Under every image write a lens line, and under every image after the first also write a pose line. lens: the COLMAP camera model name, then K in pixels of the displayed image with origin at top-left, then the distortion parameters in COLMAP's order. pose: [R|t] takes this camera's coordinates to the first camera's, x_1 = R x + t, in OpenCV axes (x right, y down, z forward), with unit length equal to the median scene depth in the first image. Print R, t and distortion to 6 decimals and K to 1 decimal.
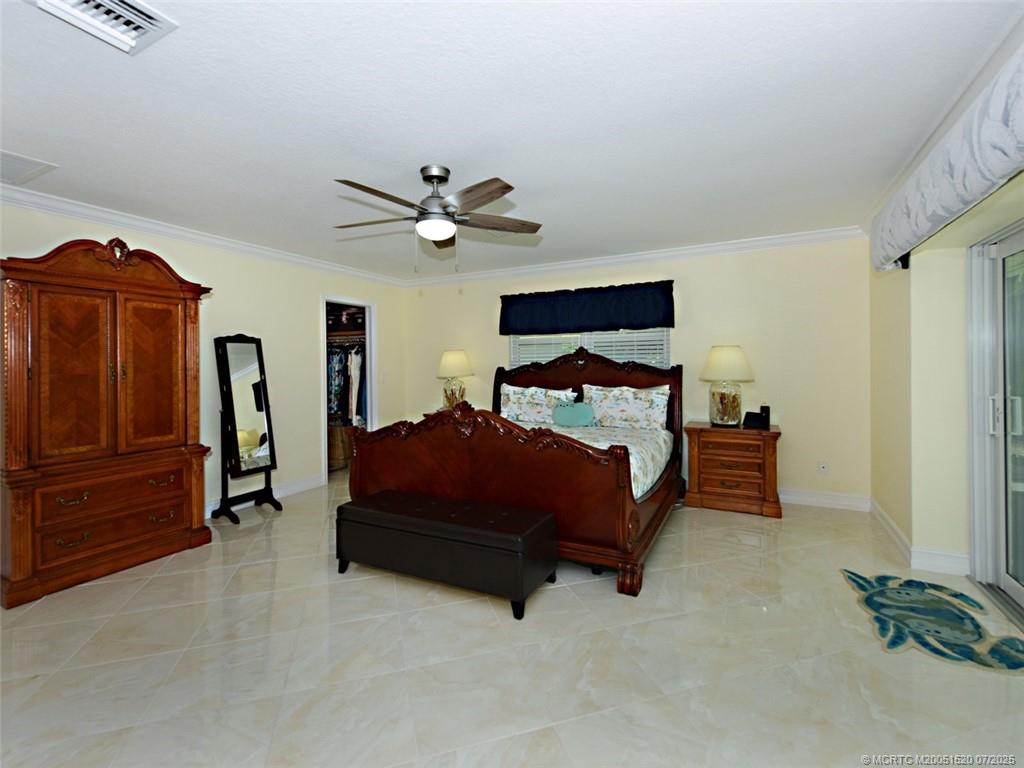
lens RADIAL K [[443.1, 0, 512.0], [0, 443.1, 384.0], [0, 0, 1]] dist [-0.036657, 0.000480]
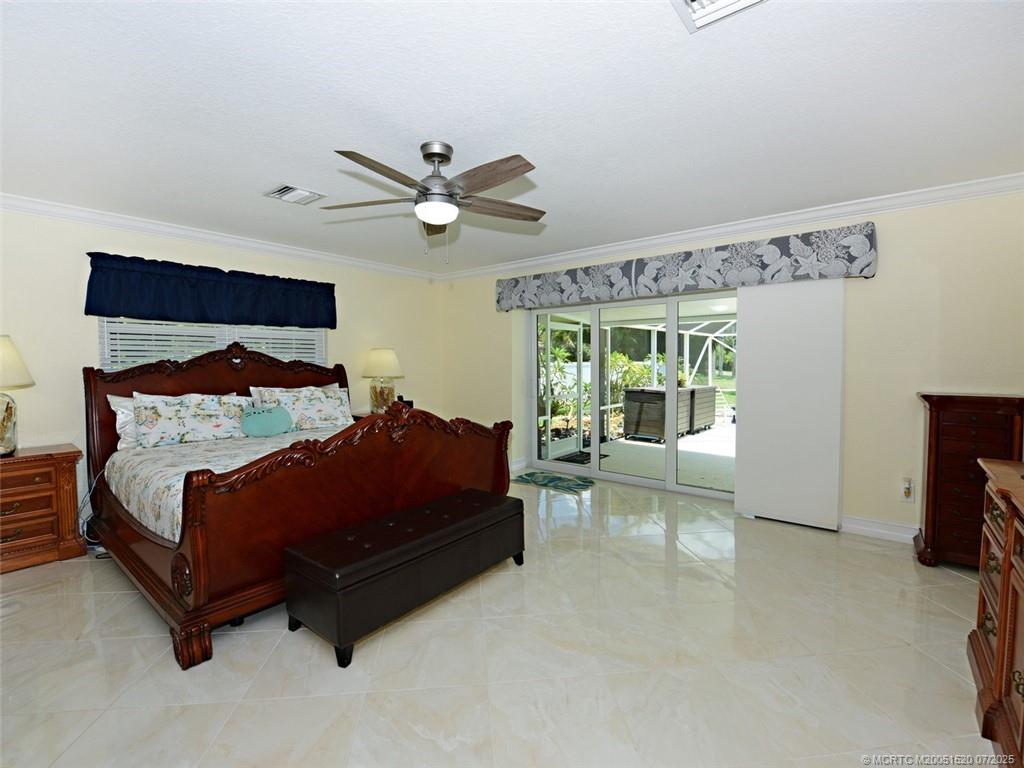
lens RADIAL K [[443.1, 0, 512.0], [0, 443.1, 384.0], [0, 0, 1]] dist [-0.036657, 0.000480]
pose [[0.189102, -0.035333, 0.981321, -0.582341], [0.049050, 0.998445, 0.026498, -0.002852], [-0.980732, 0.043123, 0.190541, 0.374233]]
